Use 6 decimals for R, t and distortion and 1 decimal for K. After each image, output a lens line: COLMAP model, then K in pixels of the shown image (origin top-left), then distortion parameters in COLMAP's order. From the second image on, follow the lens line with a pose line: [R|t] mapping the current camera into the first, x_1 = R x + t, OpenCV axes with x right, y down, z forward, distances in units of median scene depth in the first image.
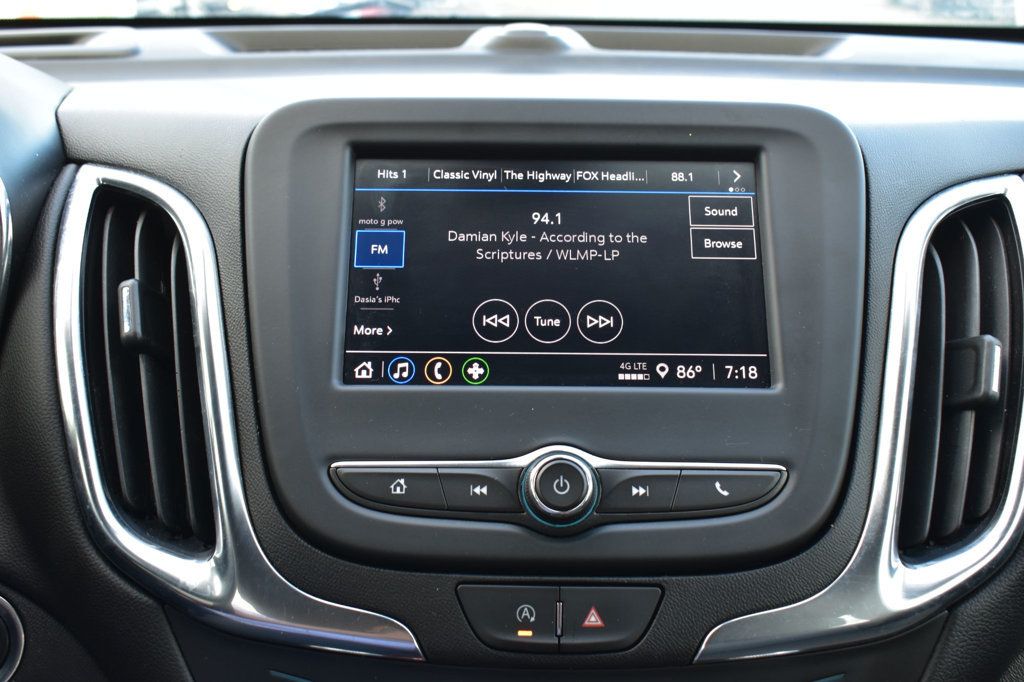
lens RADIAL K [[1108.3, 0, 512.0], [0, 1108.3, 341.0], [0, 0, 1]] dist [-0.066427, 0.014824]
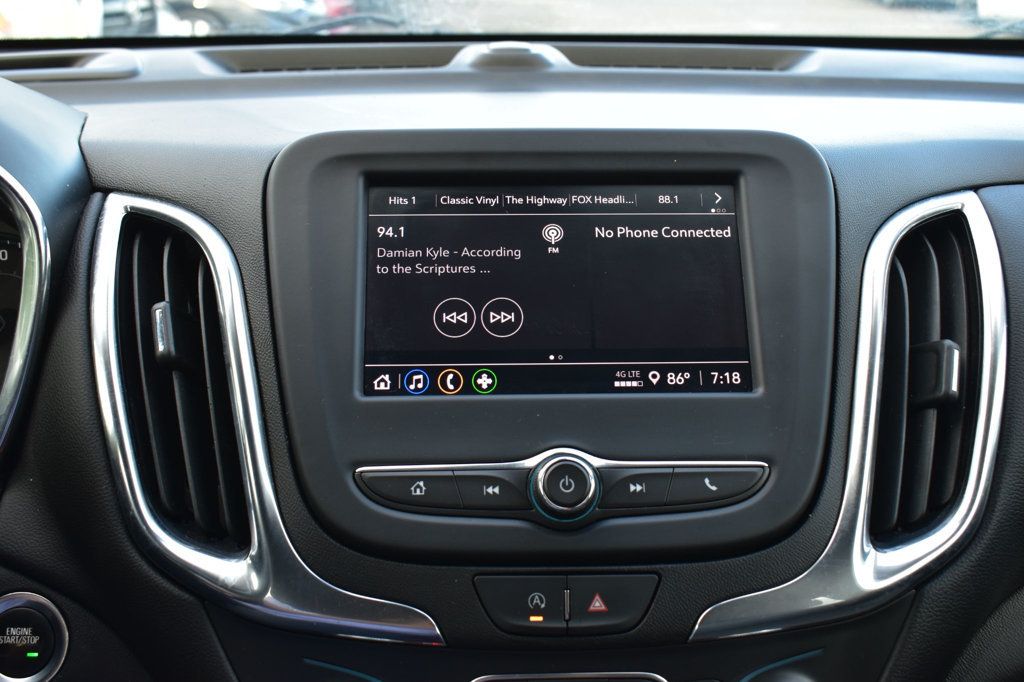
lens RADIAL K [[1108.3, 0, 512.0], [0, 1108.3, 341.0], [0, 0, 1]] dist [-0.066427, 0.014824]
pose [[0.999503, -0.017368, 0.026291, -0.033921], [0.017238, 0.999838, 0.005138, -0.017913], [-0.026376, -0.004682, 0.999641, -0.095903]]
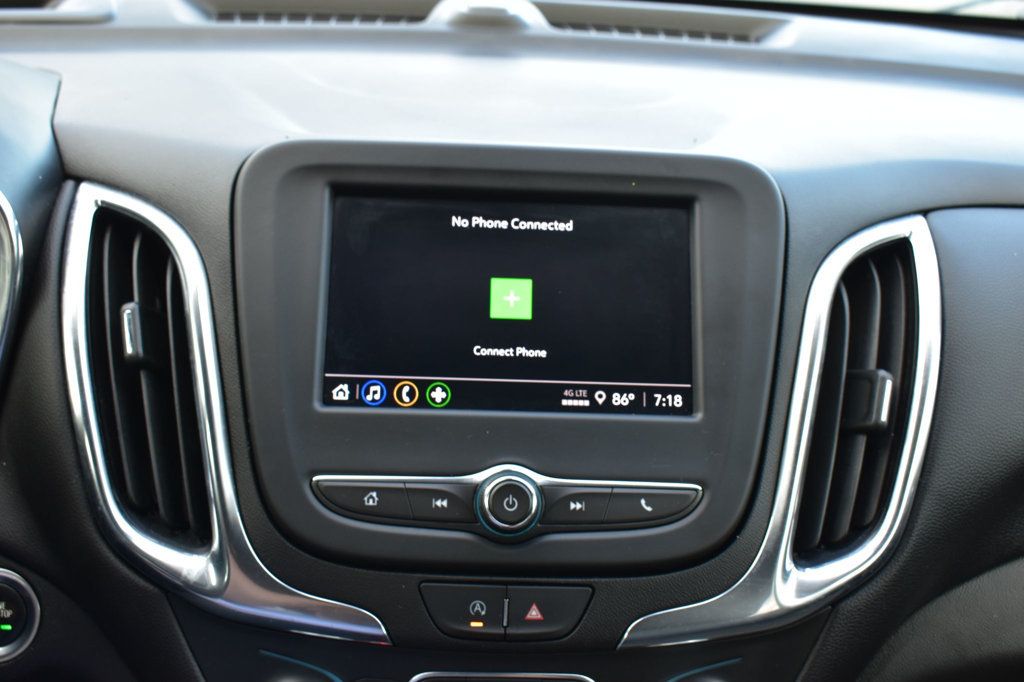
lens RADIAL K [[1108.3, 0, 512.0], [0, 1108.3, 341.0], [0, 0, 1]] dist [-0.066427, 0.014824]
pose [[0.998667, 0.022712, 0.046359, -0.011358], [-0.027558, 0.993906, 0.106733, -0.153983], [-0.043652, -0.107868, 0.993206, -0.139899]]
